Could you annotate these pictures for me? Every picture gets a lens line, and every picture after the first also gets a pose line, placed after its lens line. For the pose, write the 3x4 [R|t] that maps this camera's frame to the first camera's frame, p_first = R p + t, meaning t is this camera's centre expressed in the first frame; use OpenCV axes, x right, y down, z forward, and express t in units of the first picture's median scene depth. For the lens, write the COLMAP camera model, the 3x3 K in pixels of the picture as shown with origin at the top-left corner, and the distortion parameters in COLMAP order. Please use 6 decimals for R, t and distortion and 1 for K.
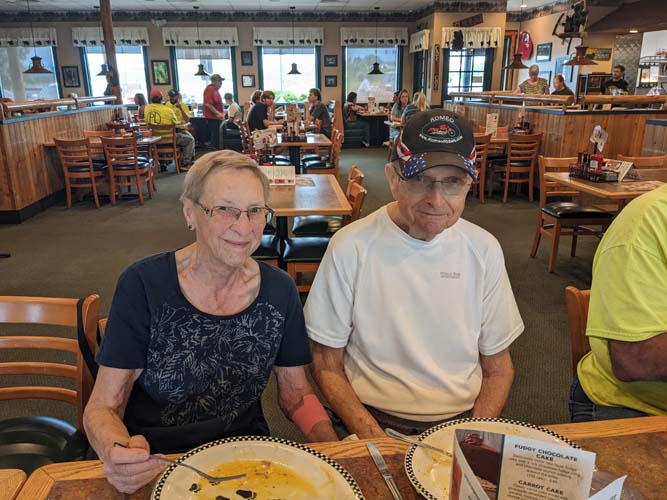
lens RADIAL K [[525.3, 0, 327.3], [0, 525.3, 246.8], [0, 0, 1]] dist [0.034702, -0.065966]
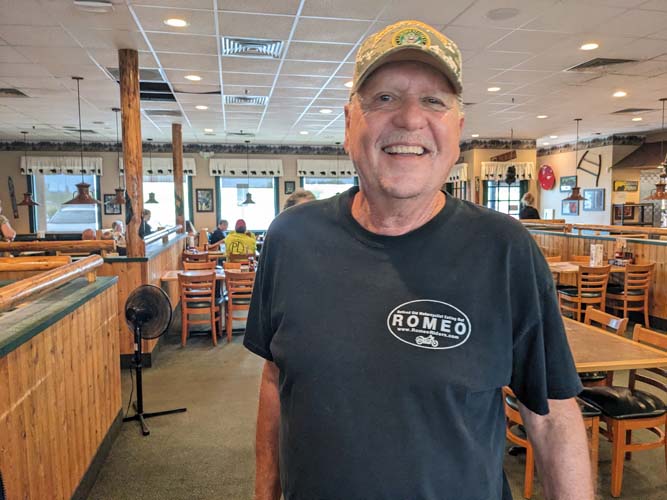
lens RADIAL K [[522.7, 0, 333.5], [0, 522.7, 250.0], [0, 0, 1]] dist [0.046609, -0.080007]
pose [[0.995099, -0.006737, 0.098651, -0.174547], [0.027395, 0.977405, -0.209590, -0.021410], [-0.095010, 0.211266, 0.972800, 0.021306]]
